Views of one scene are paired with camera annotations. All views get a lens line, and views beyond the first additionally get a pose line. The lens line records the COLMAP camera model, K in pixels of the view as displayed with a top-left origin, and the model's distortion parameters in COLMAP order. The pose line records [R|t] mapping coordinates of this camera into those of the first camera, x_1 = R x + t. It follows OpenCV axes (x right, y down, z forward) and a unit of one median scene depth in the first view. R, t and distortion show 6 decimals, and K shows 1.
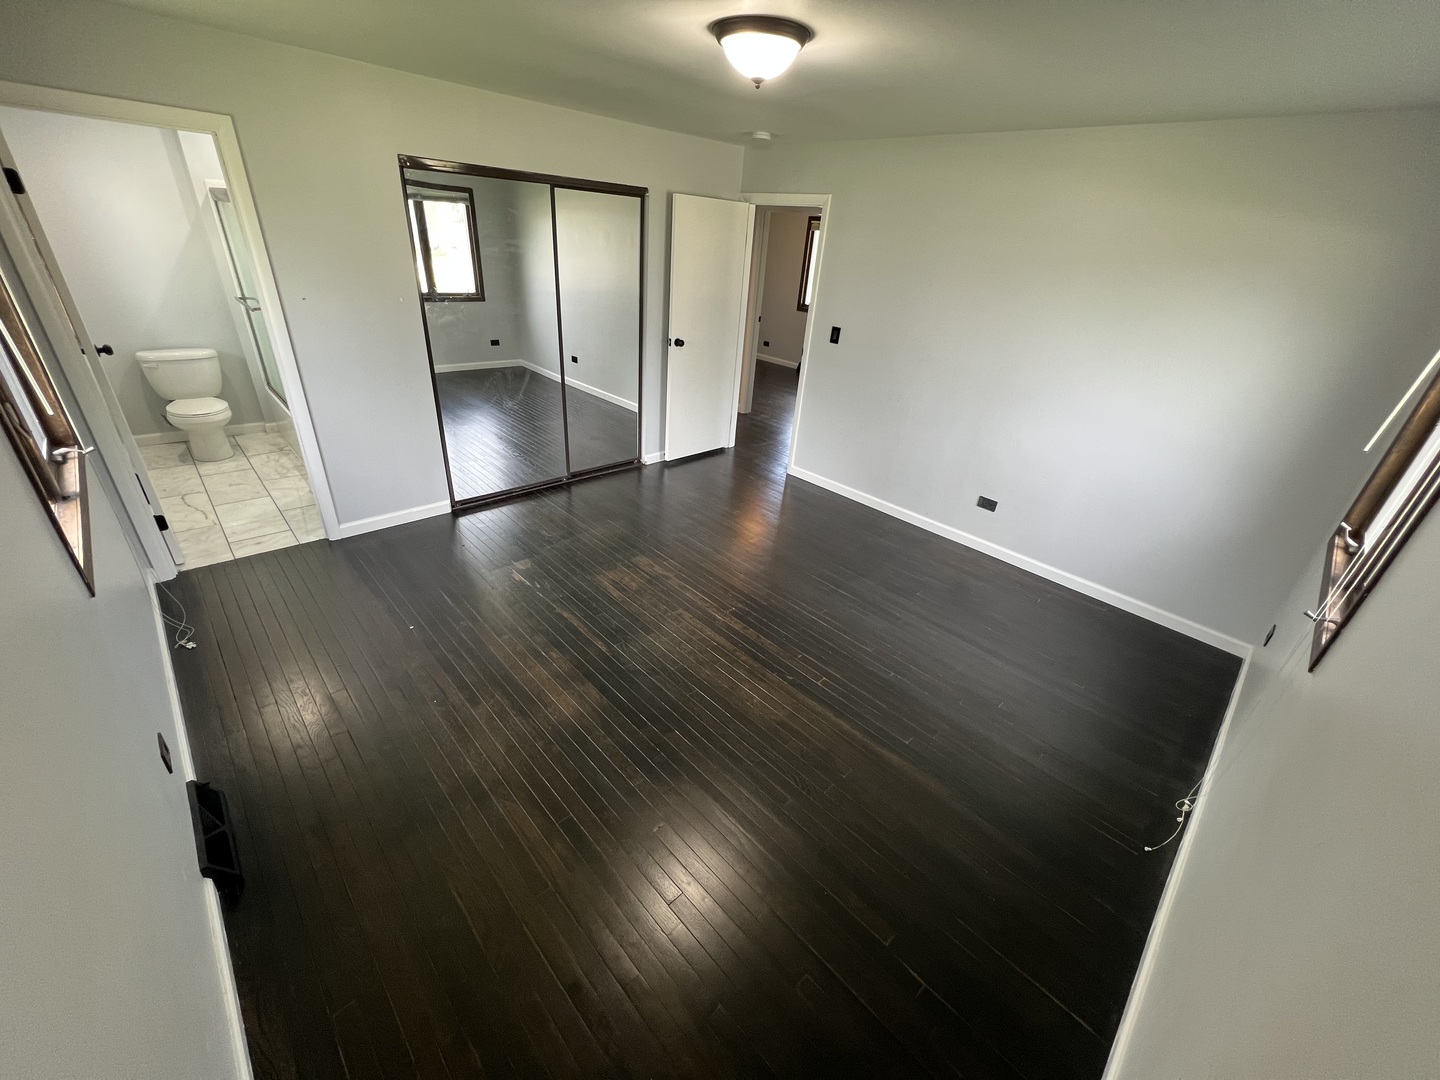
lens RADIAL K [[573.1, 0, 716.4], [0, 573.1, 534.5], [0, 0, 1]] dist [0.001928, 0.000128]
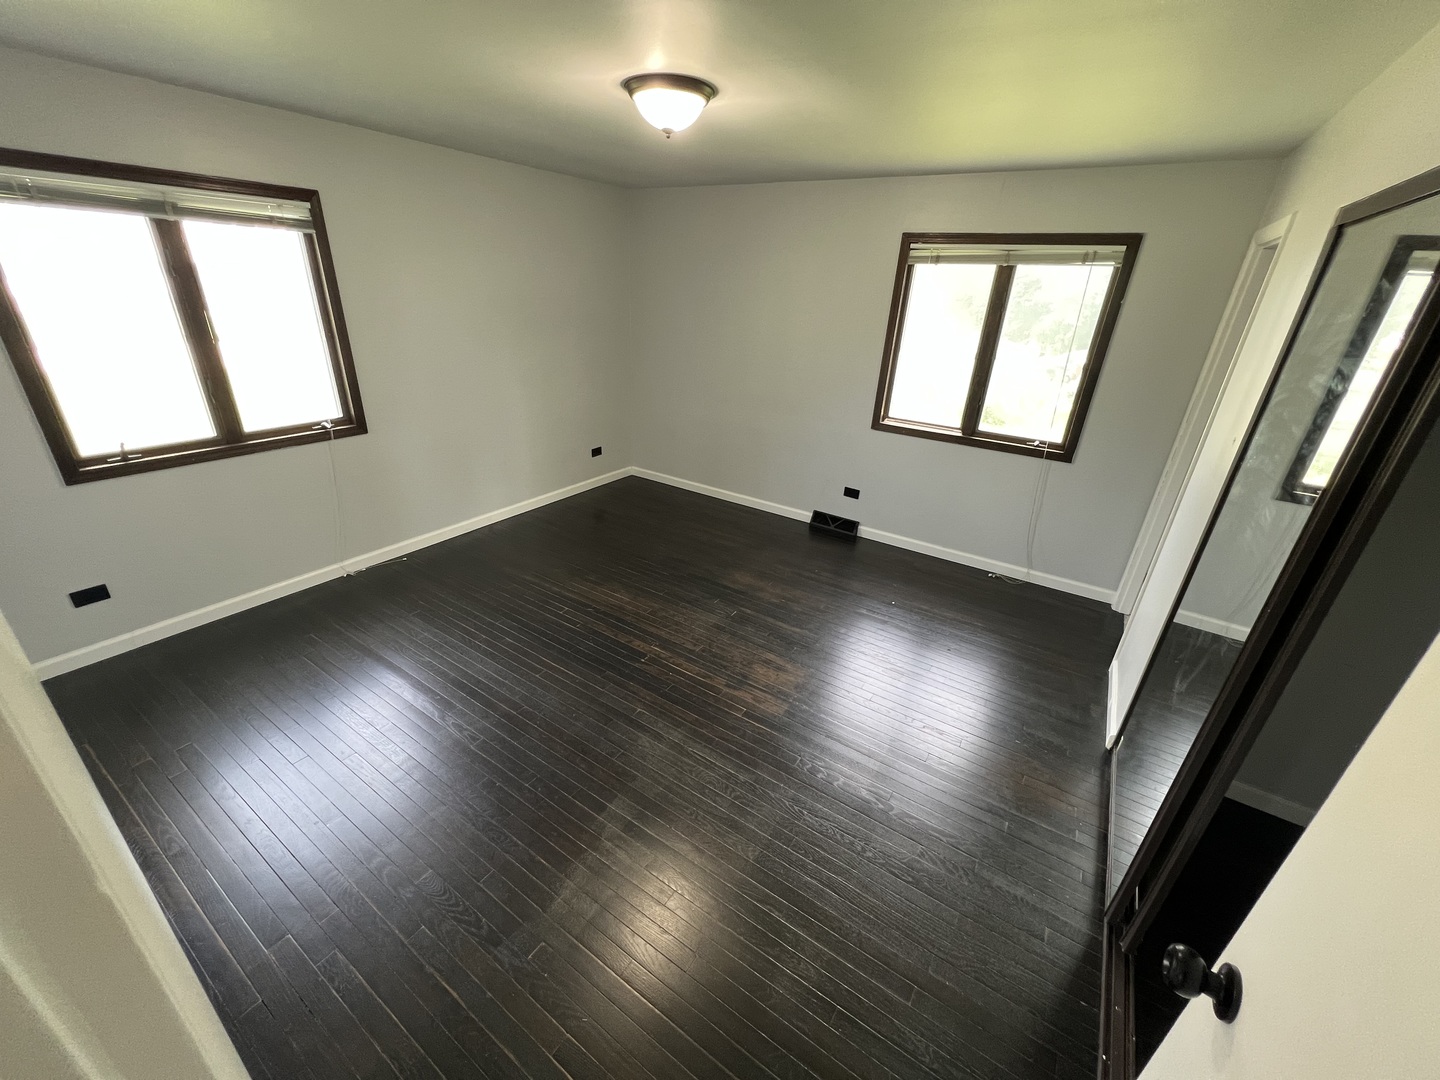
lens RADIAL K [[573.1, 0, 716.4], [0, 573.1, 534.5], [0, 0, 1]] dist [0.001928, 0.000128]
pose [[-0.968240, -0.007966, -0.249895, 0.132800], [-0.200123, 0.623829, 0.755505, -0.645252], [0.149874, 0.781520, -0.605611, 1.264845]]
